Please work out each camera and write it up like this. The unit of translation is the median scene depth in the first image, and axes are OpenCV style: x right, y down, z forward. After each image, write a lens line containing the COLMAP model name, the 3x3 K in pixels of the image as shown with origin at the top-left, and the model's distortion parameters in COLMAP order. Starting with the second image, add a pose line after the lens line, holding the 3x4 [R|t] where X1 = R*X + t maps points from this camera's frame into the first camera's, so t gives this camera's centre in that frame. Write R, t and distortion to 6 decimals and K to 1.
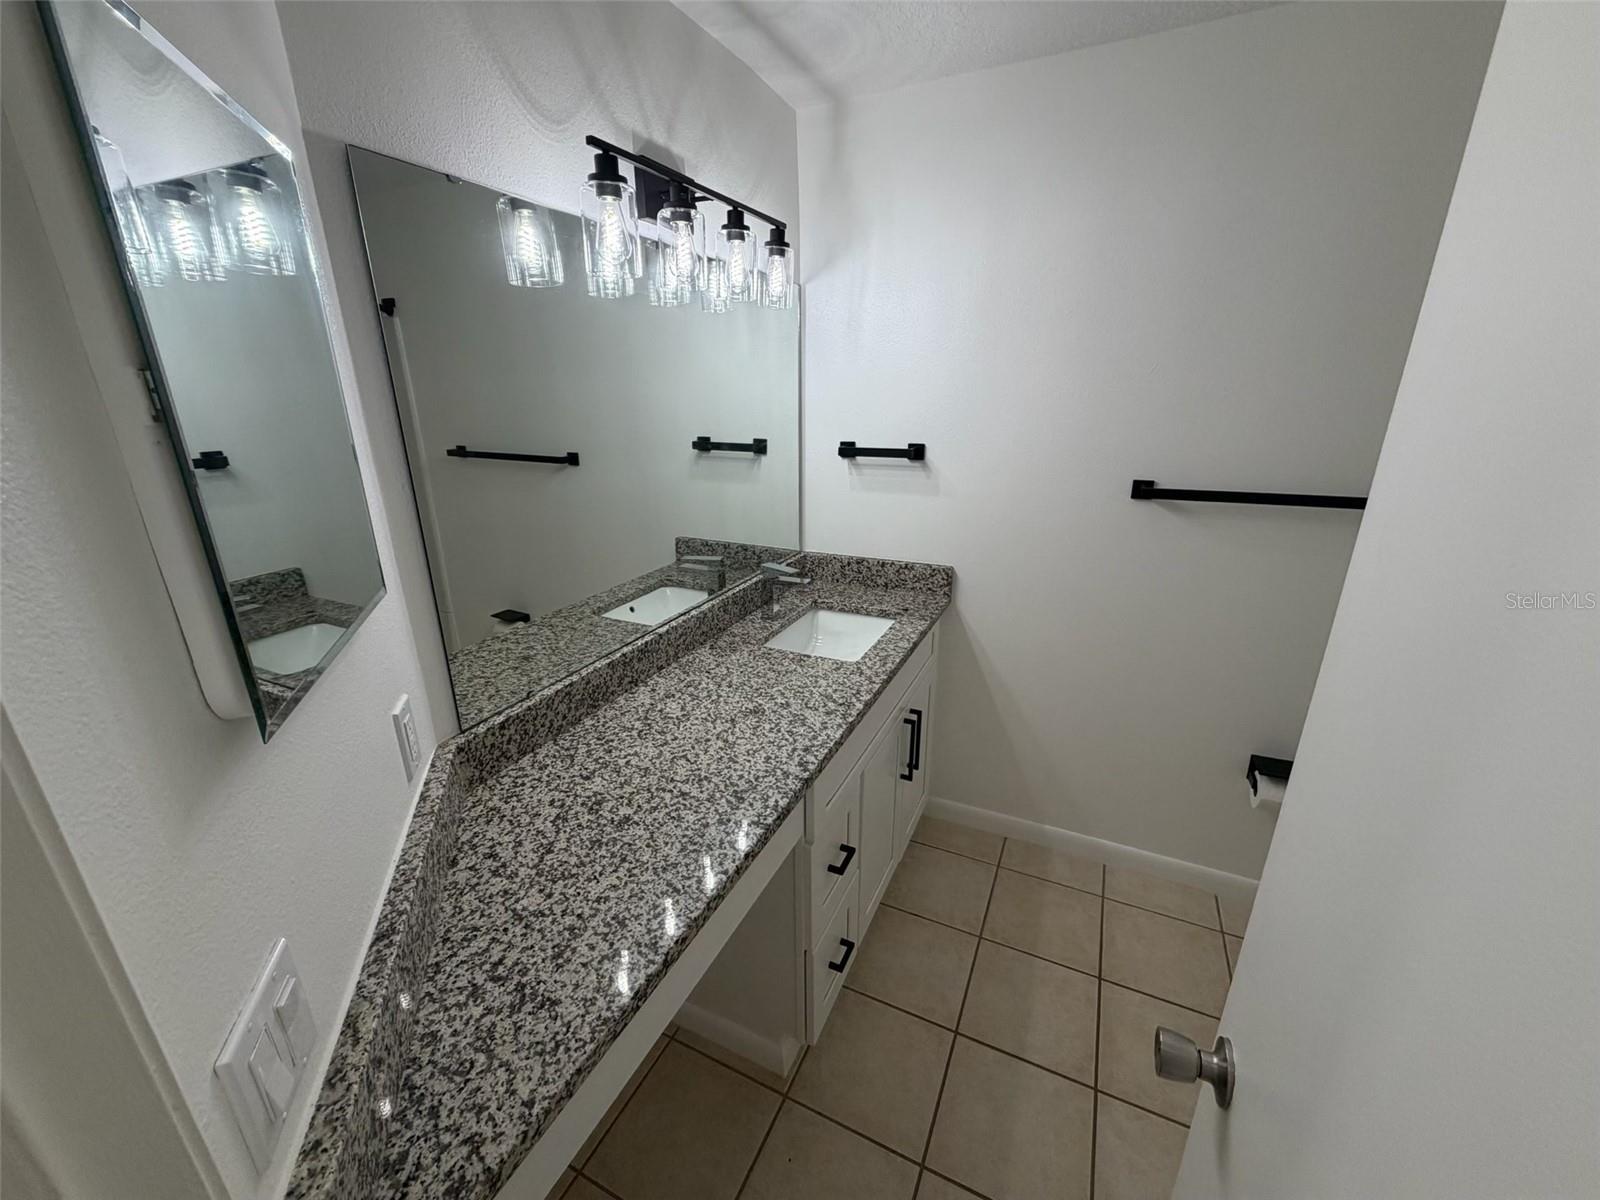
lens RADIAL K [[638.2, 0, 797.2], [0, 638.2, 600.6], [0, 0, 1]] dist [0.000011, 0.000679]
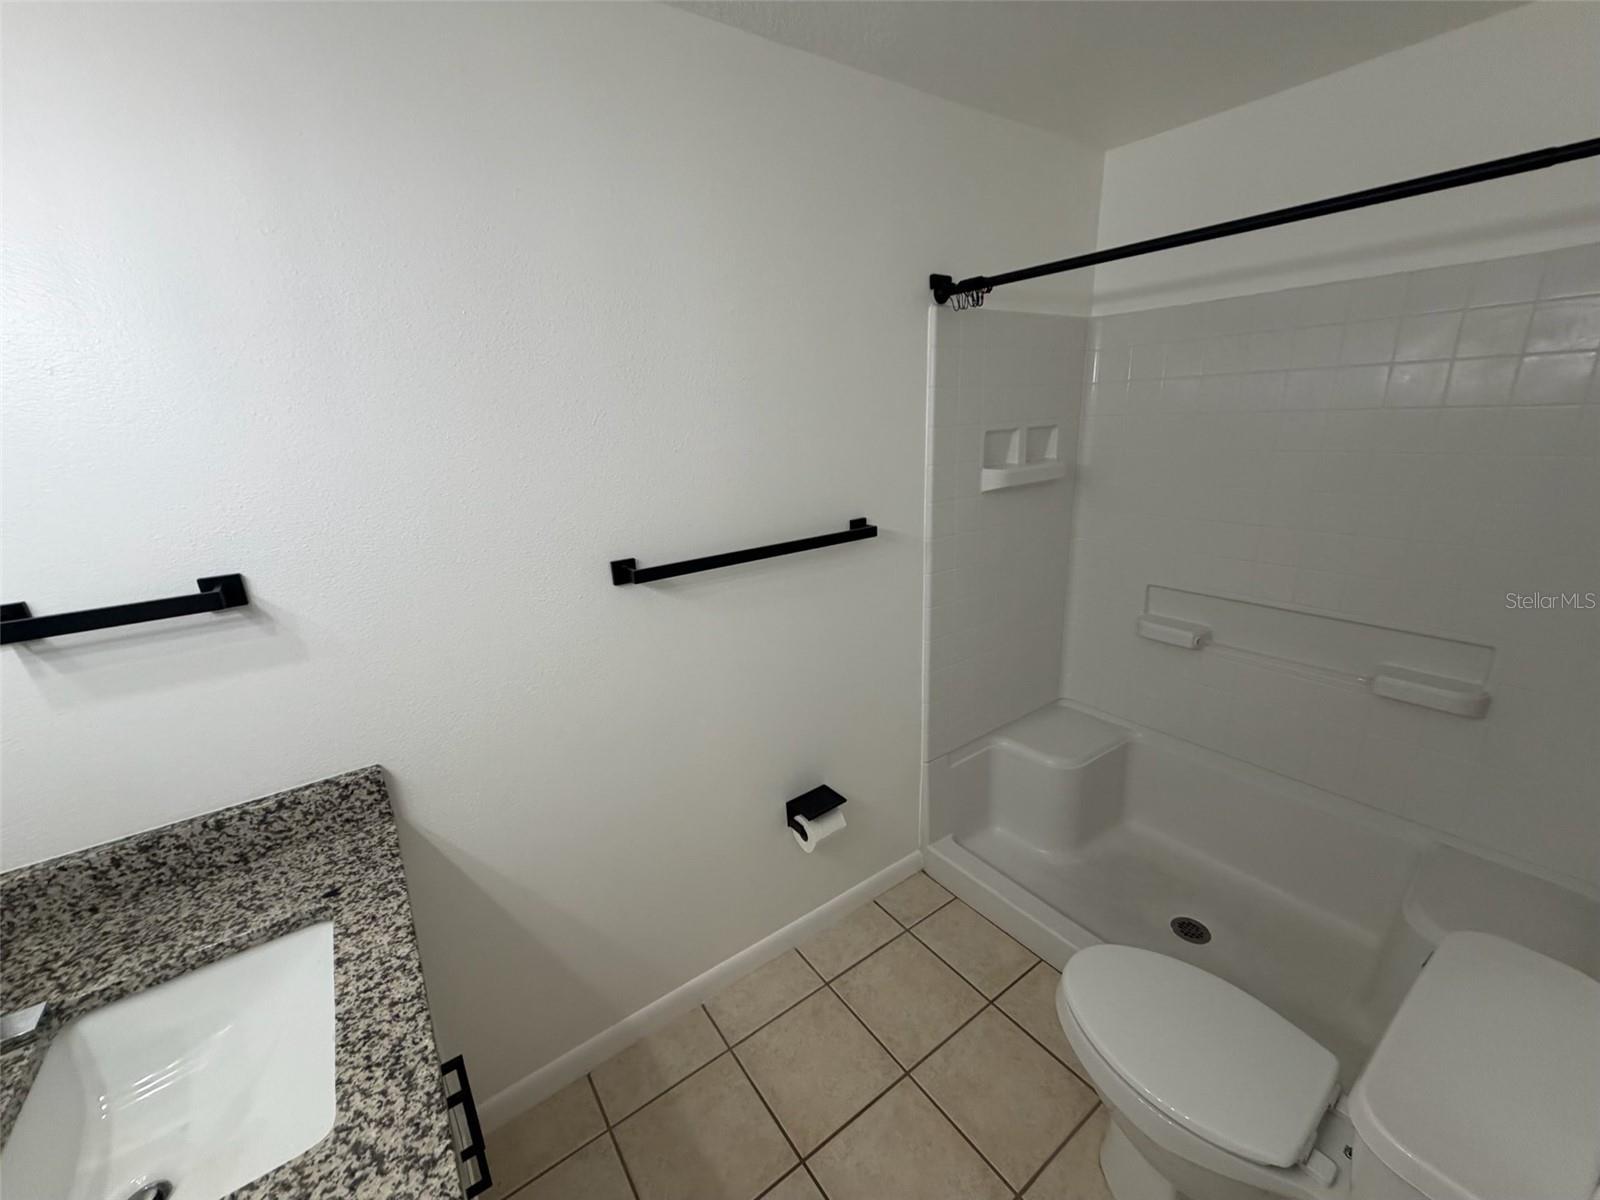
lens RADIAL K [[638.2, 0, 801.9], [0, 638.2, 605.8], [0, 0, 1]] dist [0.000011, 0.000679]
pose [[0.483993, -0.263680, 0.834400, -0.012438], [0.308306, 0.943763, 0.119408, -0.139325], [-0.818962, 0.199458, 0.538069, 0.355352]]
